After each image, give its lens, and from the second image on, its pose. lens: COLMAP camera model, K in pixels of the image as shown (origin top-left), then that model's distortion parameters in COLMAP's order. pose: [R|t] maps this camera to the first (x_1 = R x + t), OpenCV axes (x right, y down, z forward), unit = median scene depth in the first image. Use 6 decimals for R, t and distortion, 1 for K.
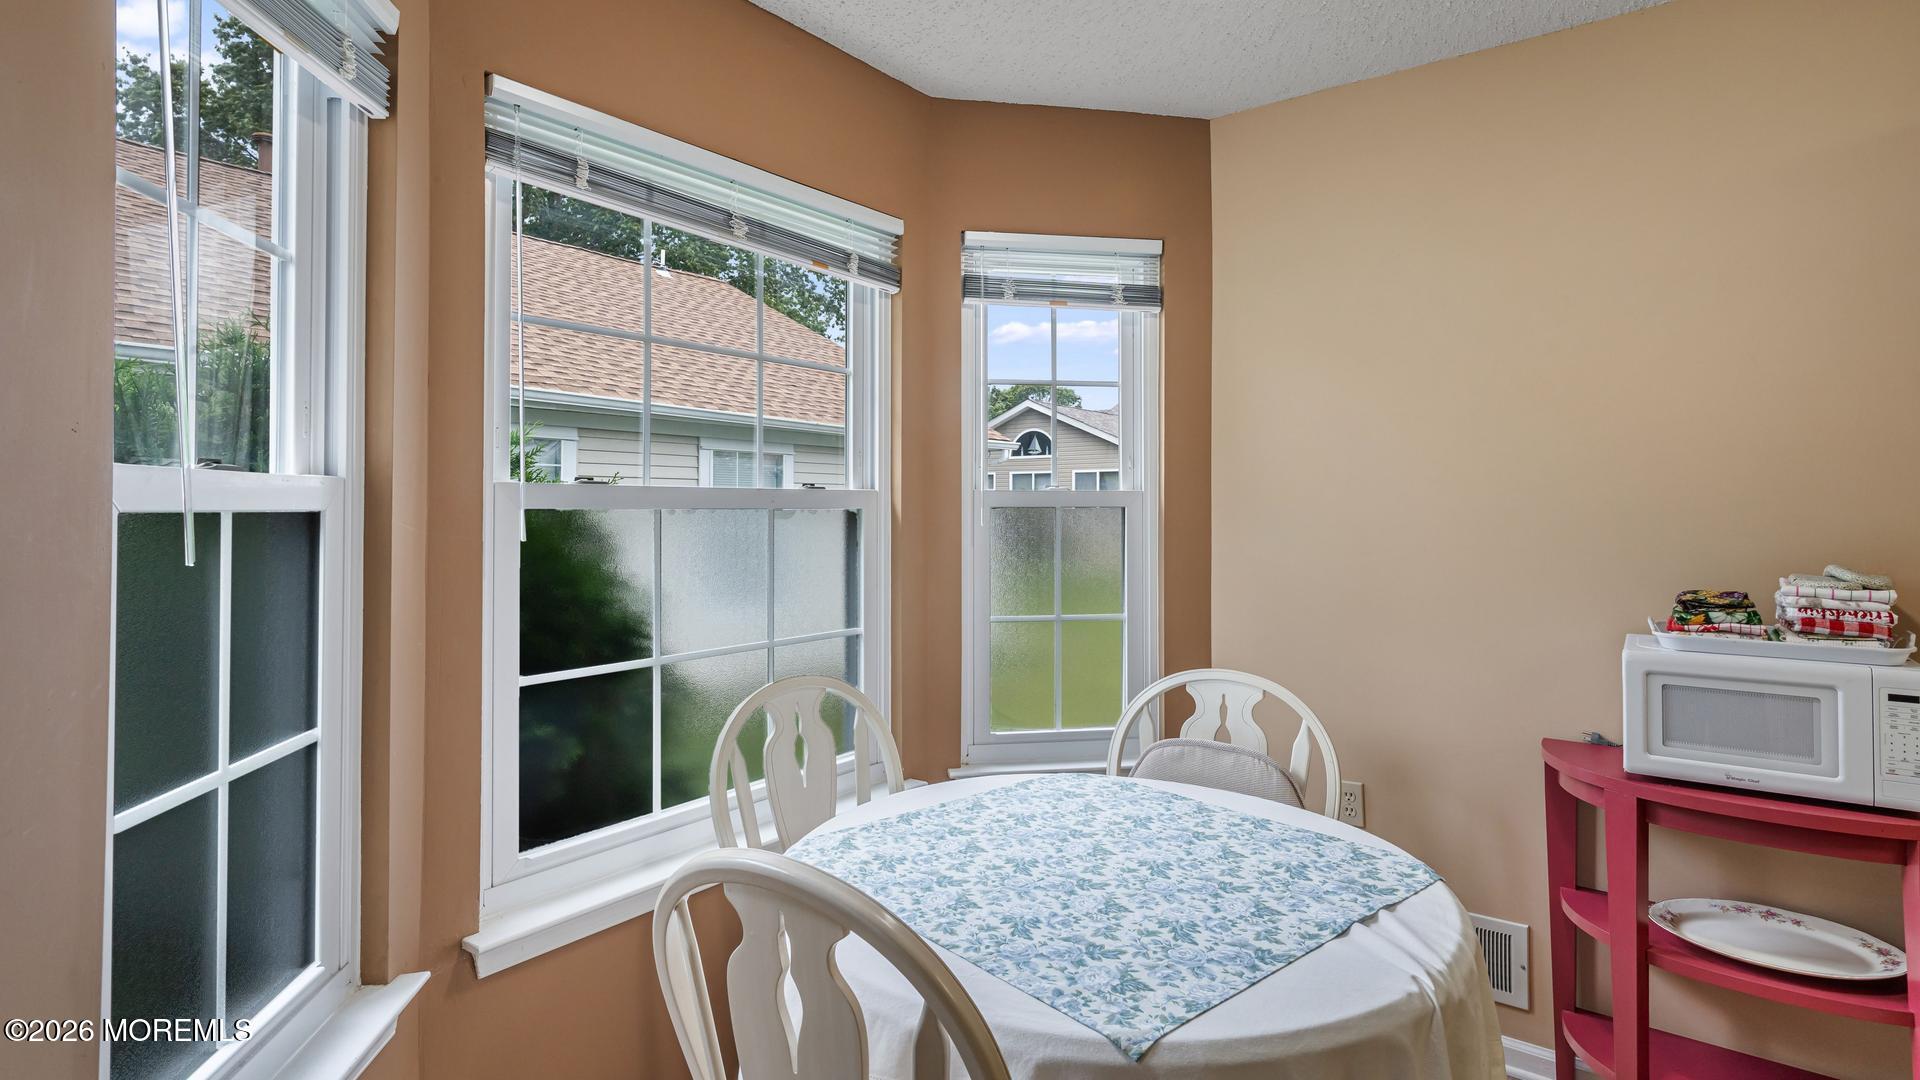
lens RADIAL K [[962.3, 0, 957.2], [0, 962.3, 495.3], [0, 0, 1]] dist [0.003343, 0.000334]
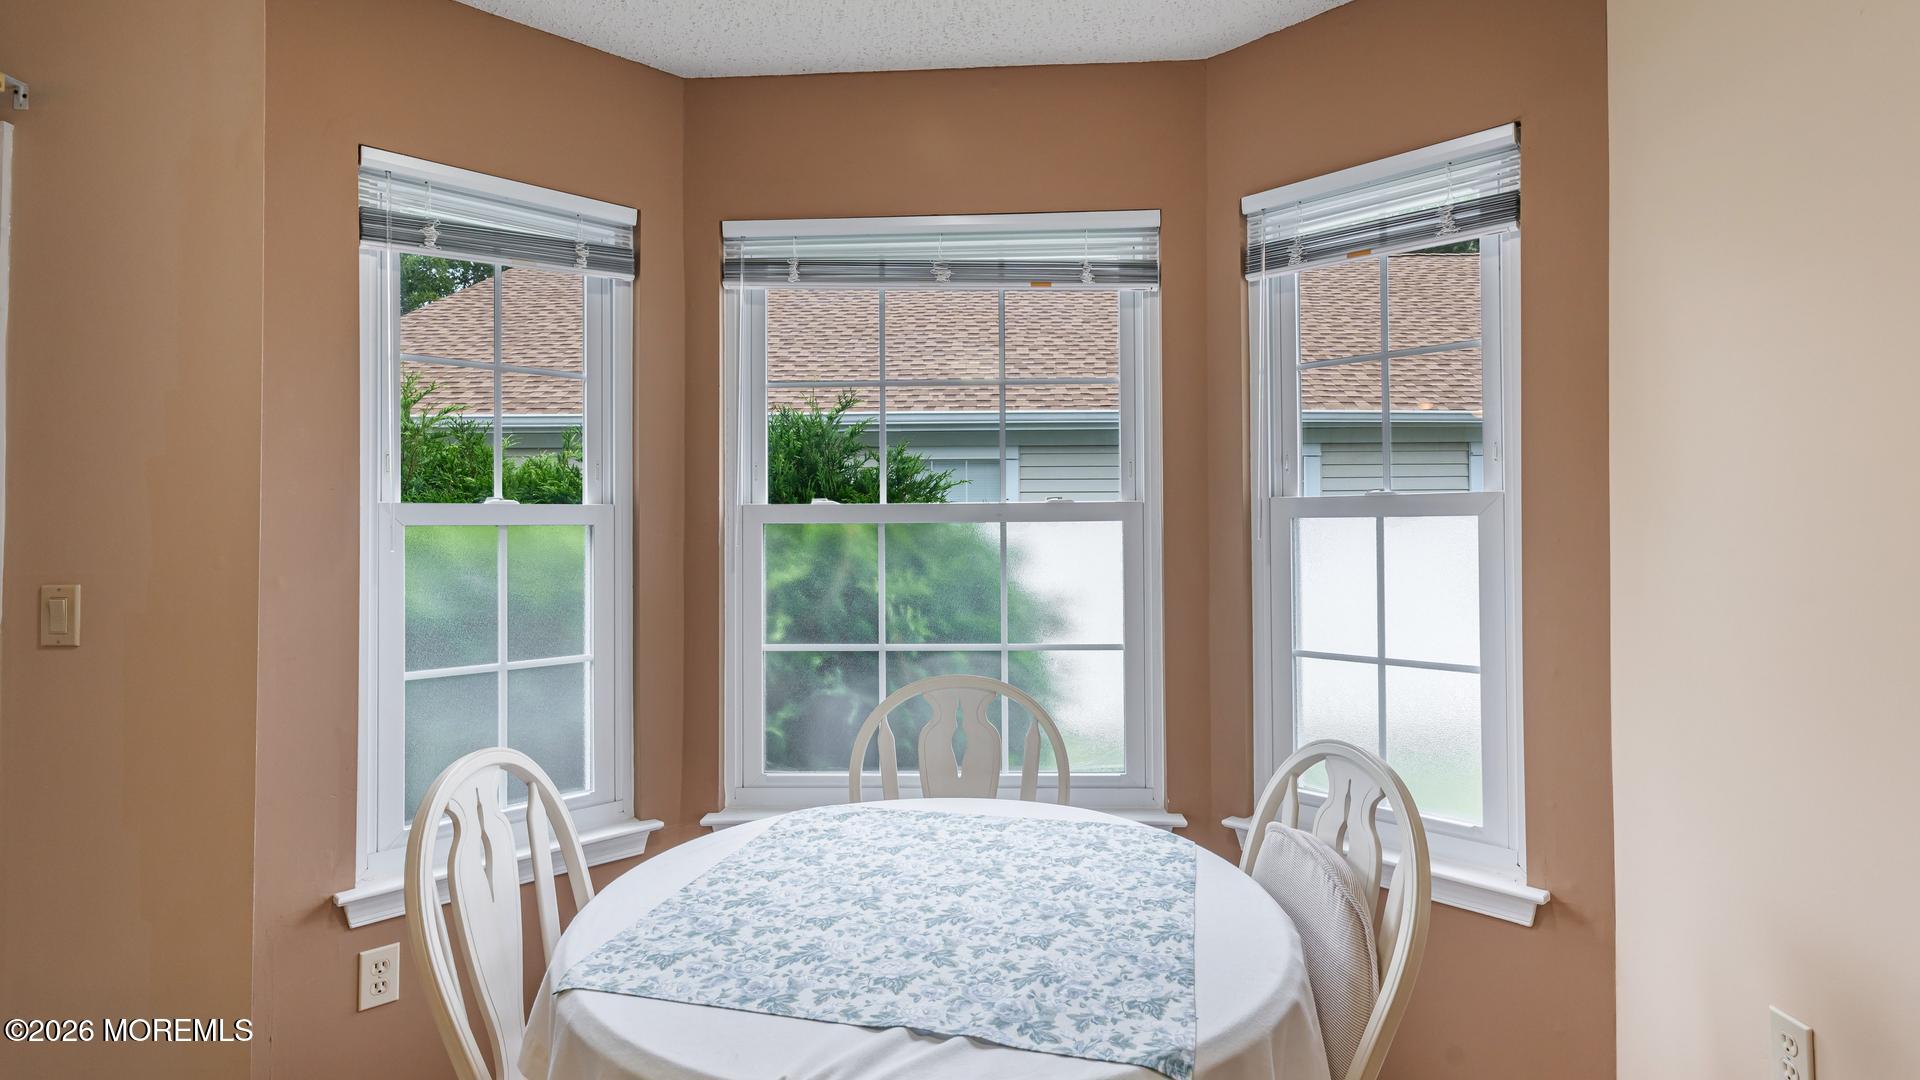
lens RADIAL K [[948.4, 0, 951.2], [0, 948.4, 531.0], [0, 0, 1]] dist [0.001738, 0.000138]
pose [[0.566407, -0.000244, -0.824126, 0.932823], [0.018062, 0.999763, 0.012118, 0.013653], [0.823928, -0.021749, 0.566277, 0.502004]]
